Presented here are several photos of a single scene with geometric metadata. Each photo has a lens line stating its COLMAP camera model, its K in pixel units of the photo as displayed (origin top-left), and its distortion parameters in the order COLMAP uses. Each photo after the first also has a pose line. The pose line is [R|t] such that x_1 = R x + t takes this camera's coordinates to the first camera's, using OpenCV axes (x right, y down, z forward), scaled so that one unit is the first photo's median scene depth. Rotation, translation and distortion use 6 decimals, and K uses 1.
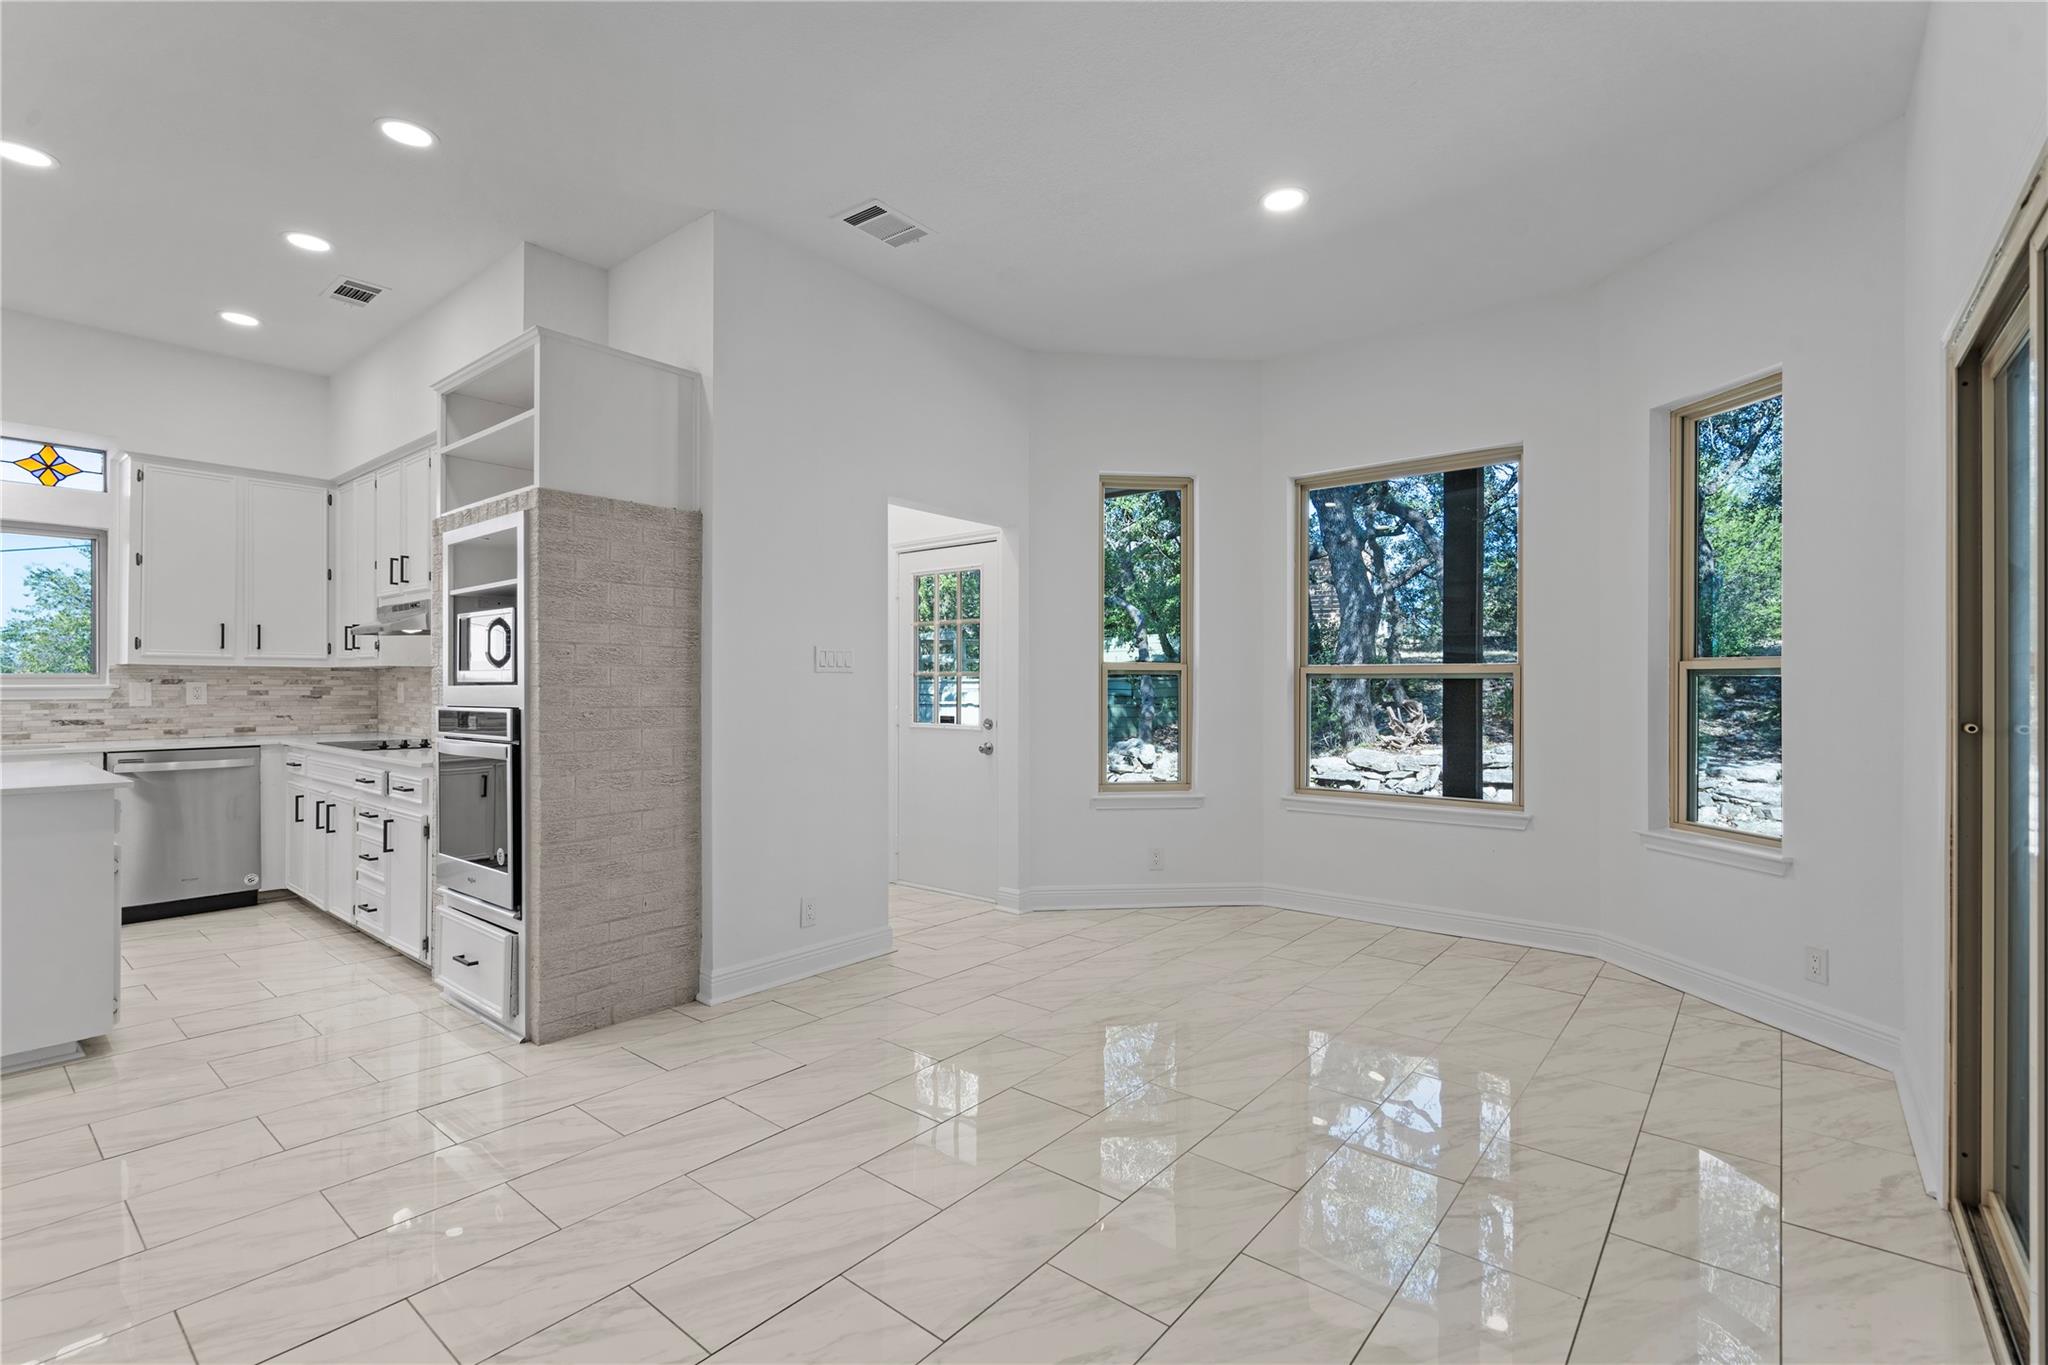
lens RADIAL K [[929.3, 0, 1030.1], [0, 929.3, 682.8], [0, 0, 1]] dist [-0.003291, 0.001680]
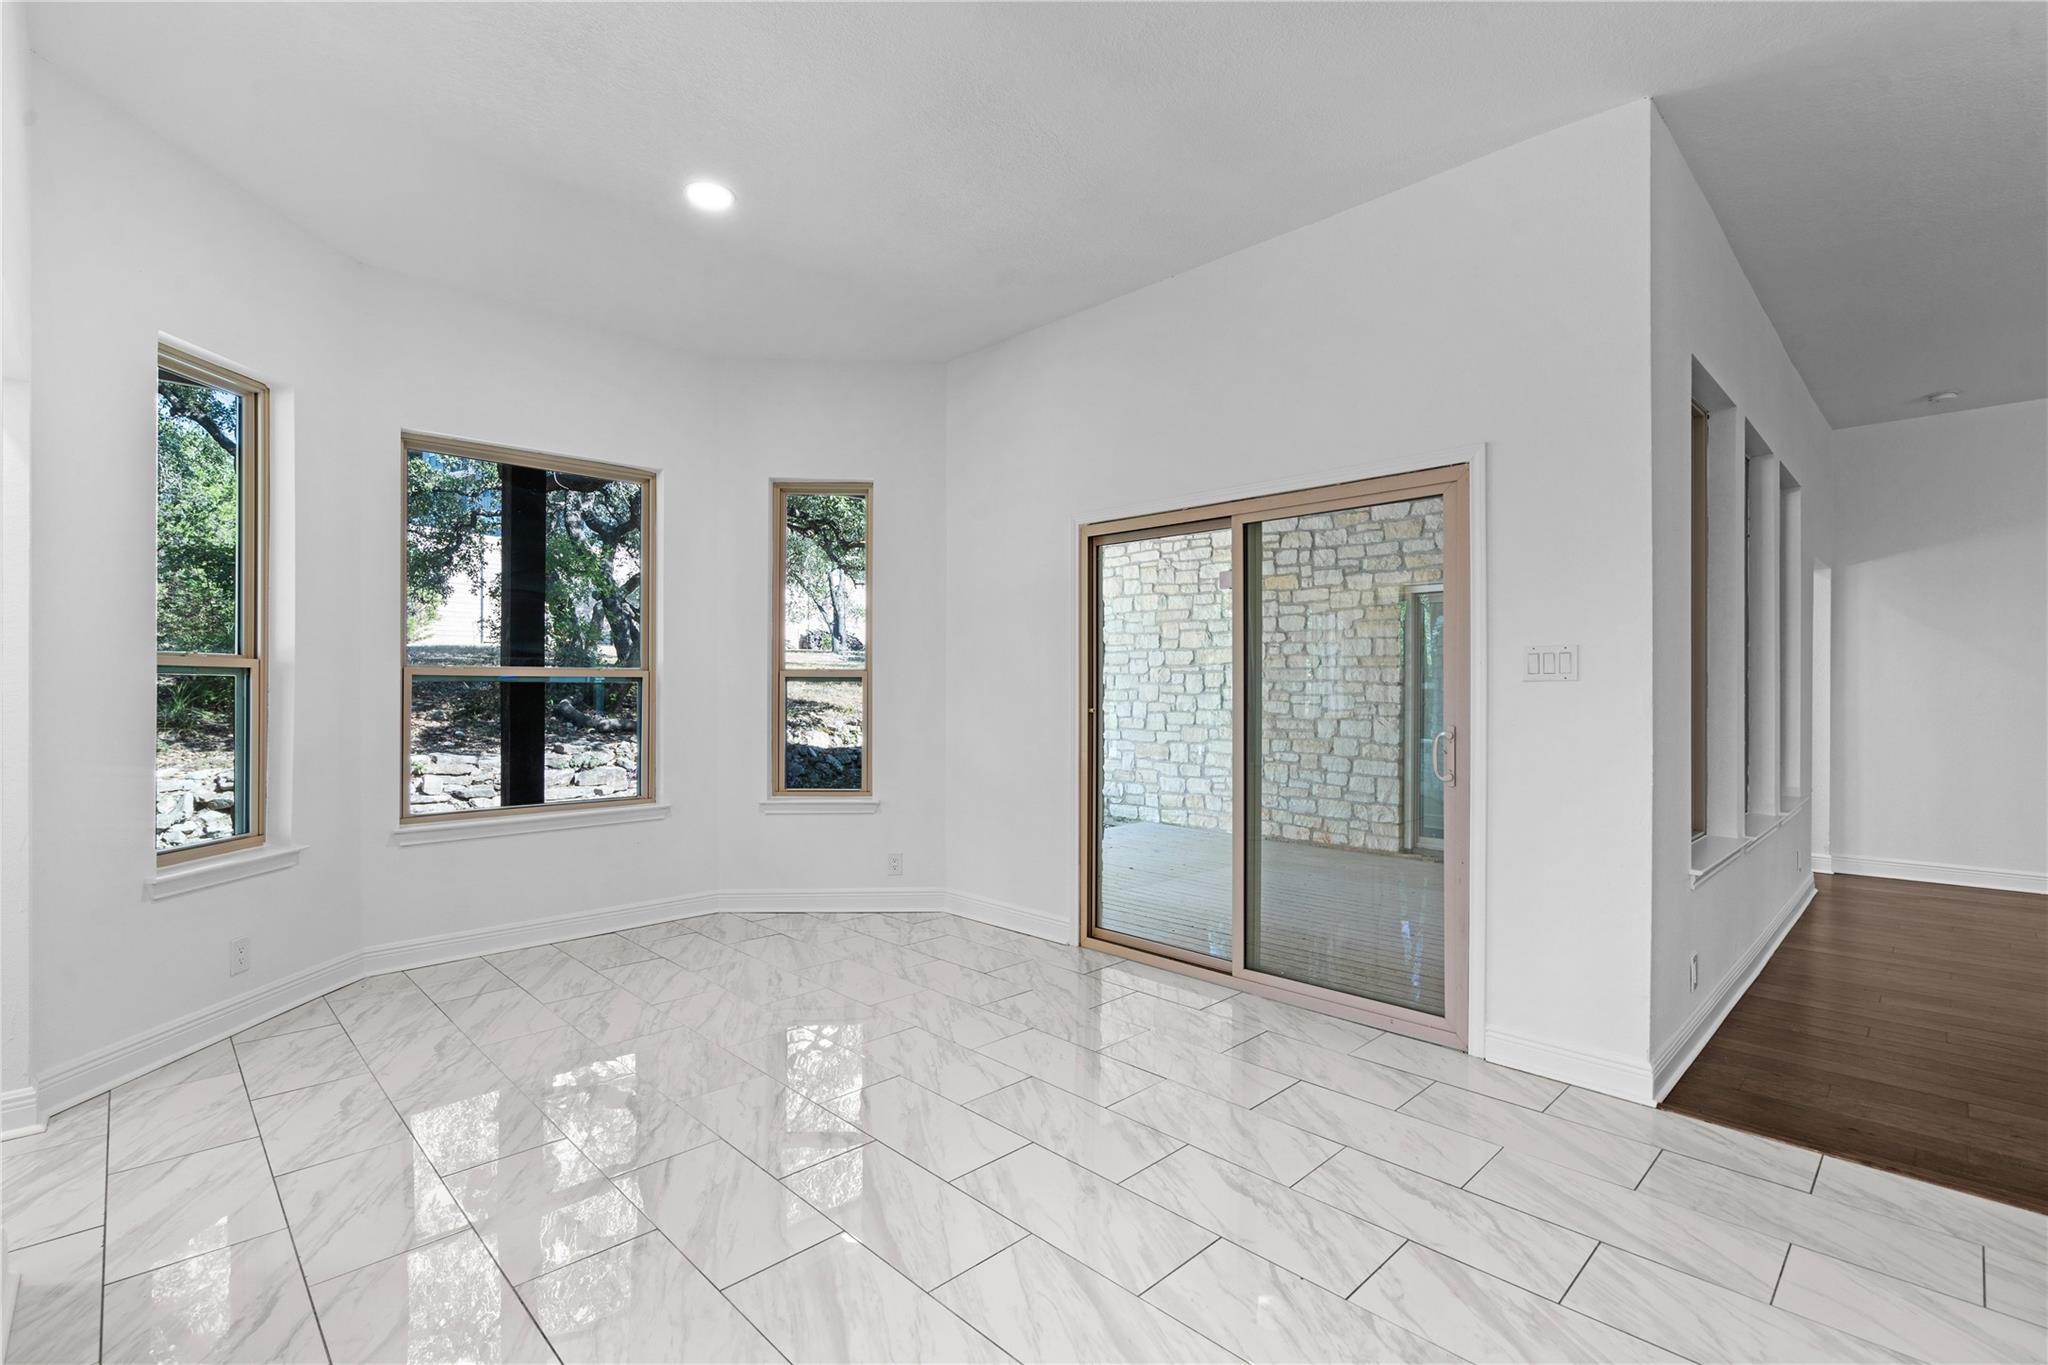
lens RADIAL K [[929.3, 0, 1009.1], [0, 929.3, 689.8], [0, 0, 1]] dist [-0.003291, 0.001680]
pose [[0.113832, -0.003683, 0.993493, -0.473748], [-0.004233, 0.999982, 0.004192, -0.003150], [-0.993491, -0.004683, 0.113815, 0.408769]]
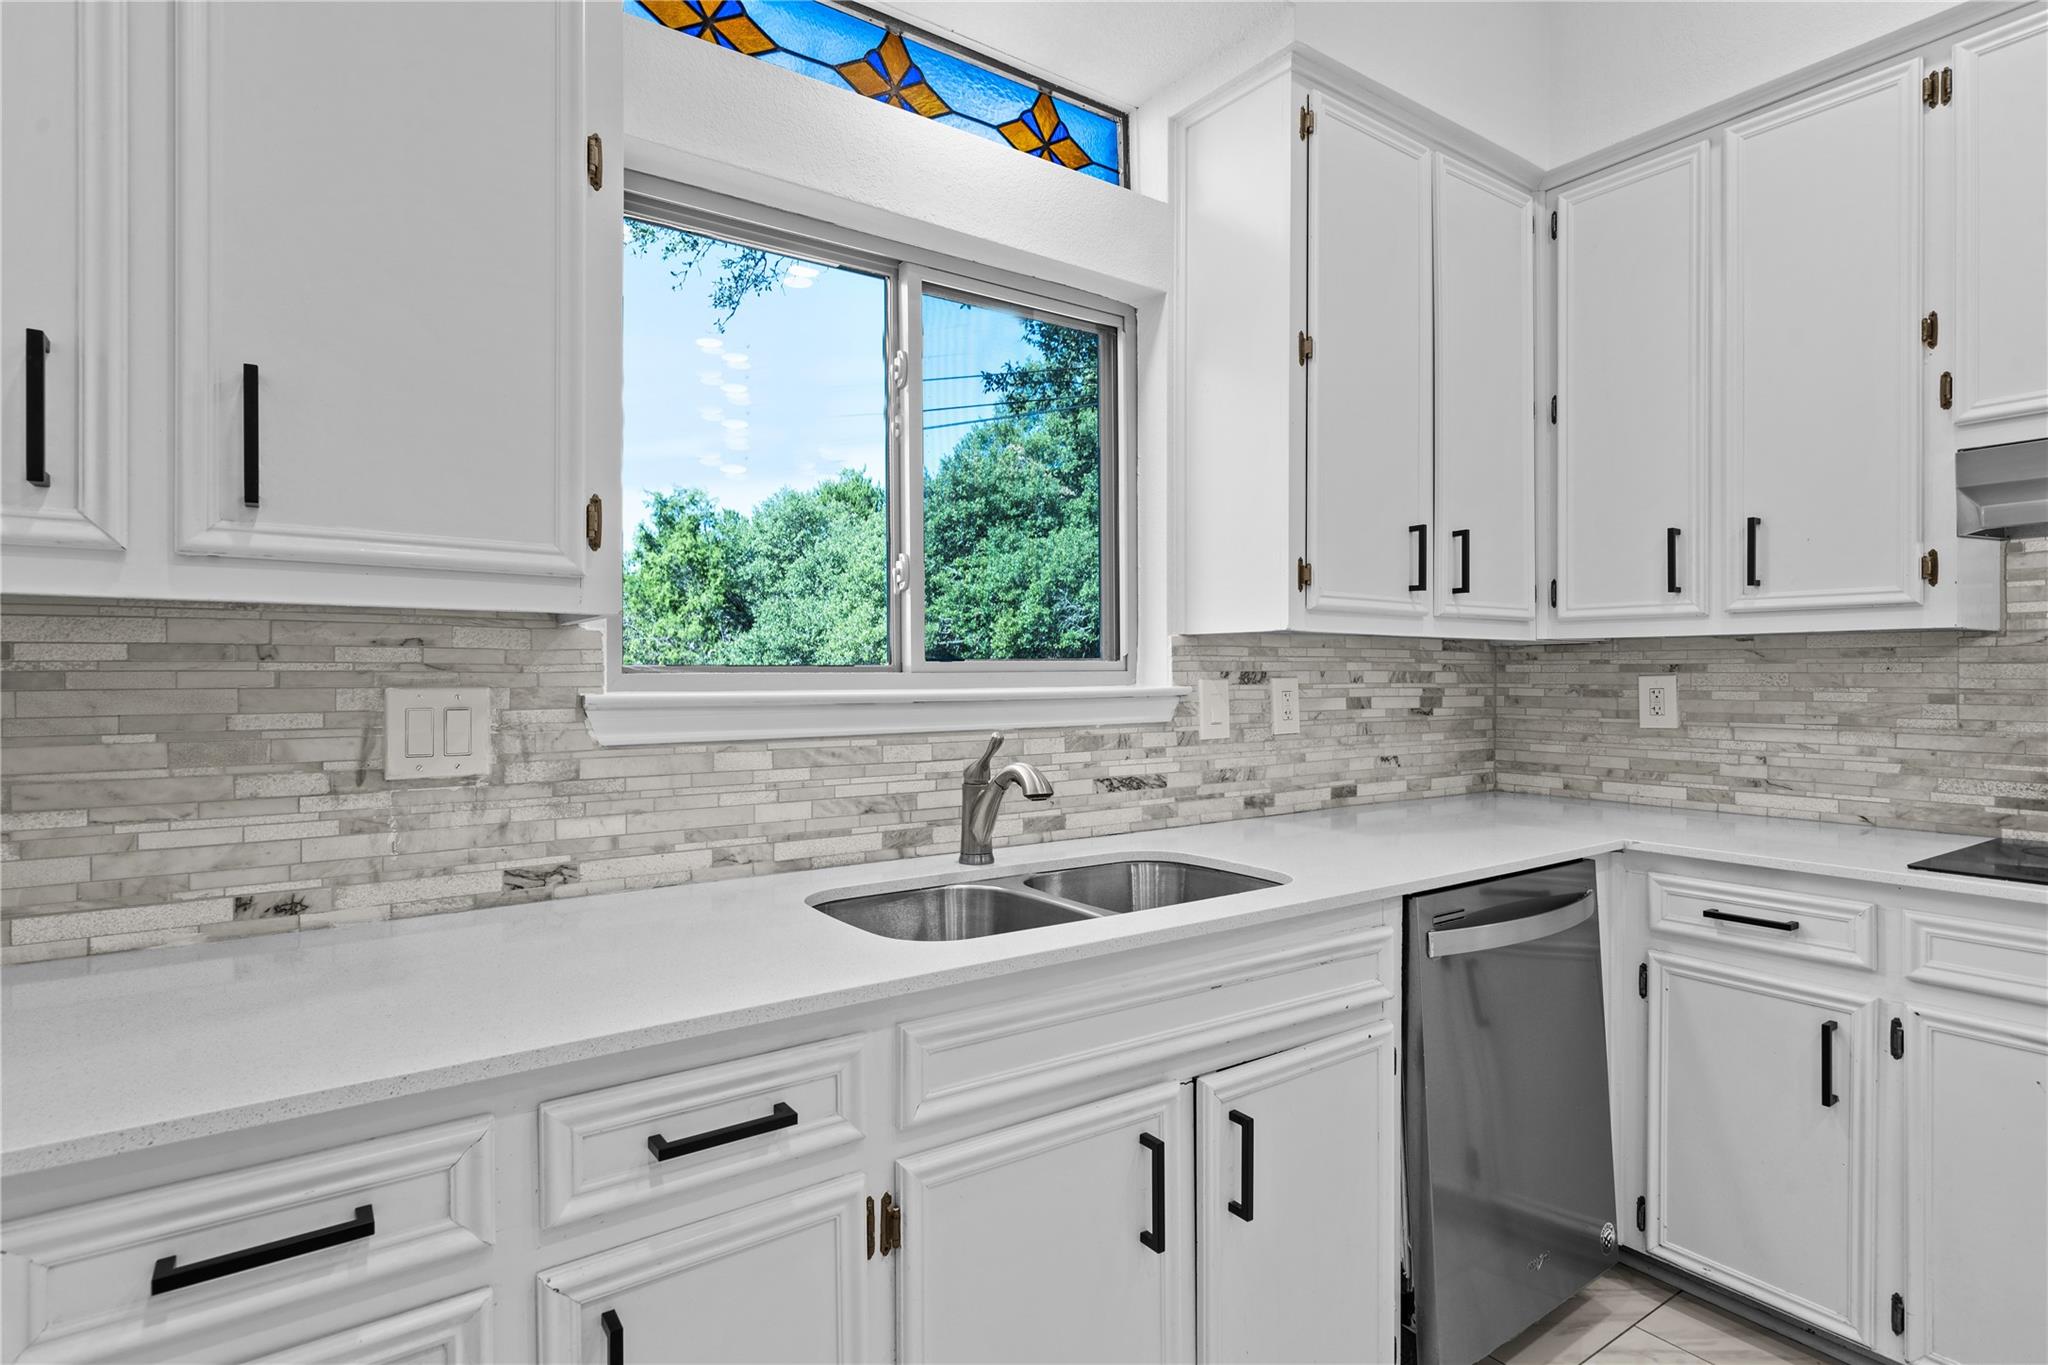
lens RADIAL K [[1054.3, 0, 1031.6], [0, 1054.3, 675.4], [0, 0, 1]] dist [0.001819, 0.001809]
pose [[0.964675, -0.005636, -0.263384, -0.948534], [0.005470, 0.999984, -0.001364, -0.002247], [0.263387, -0.000125, 0.964690, 0.559038]]
